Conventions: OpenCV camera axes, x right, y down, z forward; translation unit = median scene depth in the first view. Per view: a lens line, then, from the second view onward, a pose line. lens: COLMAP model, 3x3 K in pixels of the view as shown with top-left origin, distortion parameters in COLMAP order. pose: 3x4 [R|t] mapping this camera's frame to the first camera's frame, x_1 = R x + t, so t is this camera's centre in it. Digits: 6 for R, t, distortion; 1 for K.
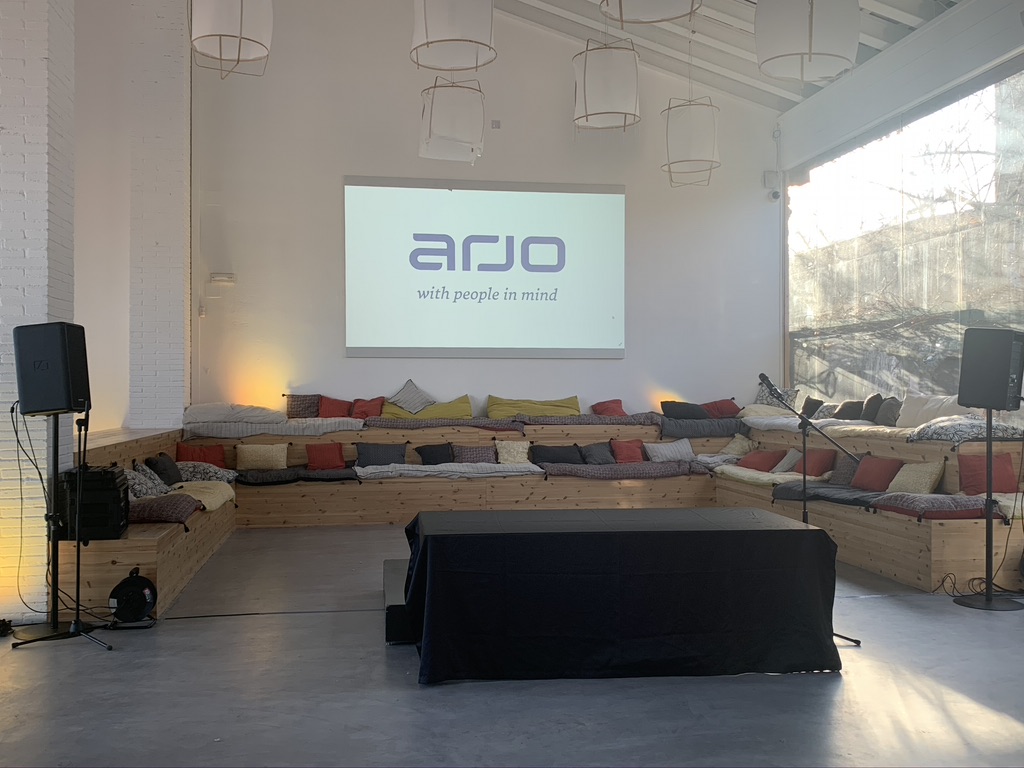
lens RADIAL K [[992.6, 0, 511.6], [0, 992.6, 389.9], [0, 0, 1]] dist [-0.008579, -0.018568]
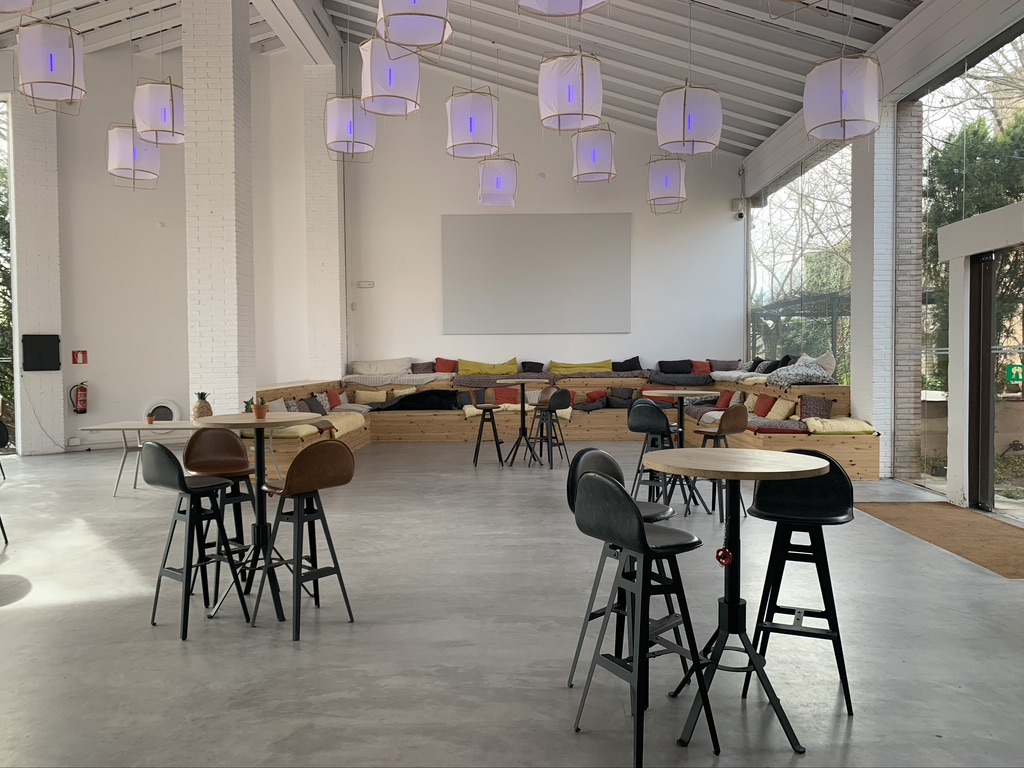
lens RADIAL K [[769.6, 0, 512.0], [0, 769.6, 377.6], [0, 0, 1]] dist [0.000099, -0.002788]
pose [[0.986585, -0.003122, -0.163221, 0.135947], [0.007864, 0.999565, 0.028413, 0.001982], [0.163061, -0.029316, 0.986180, -0.165475]]
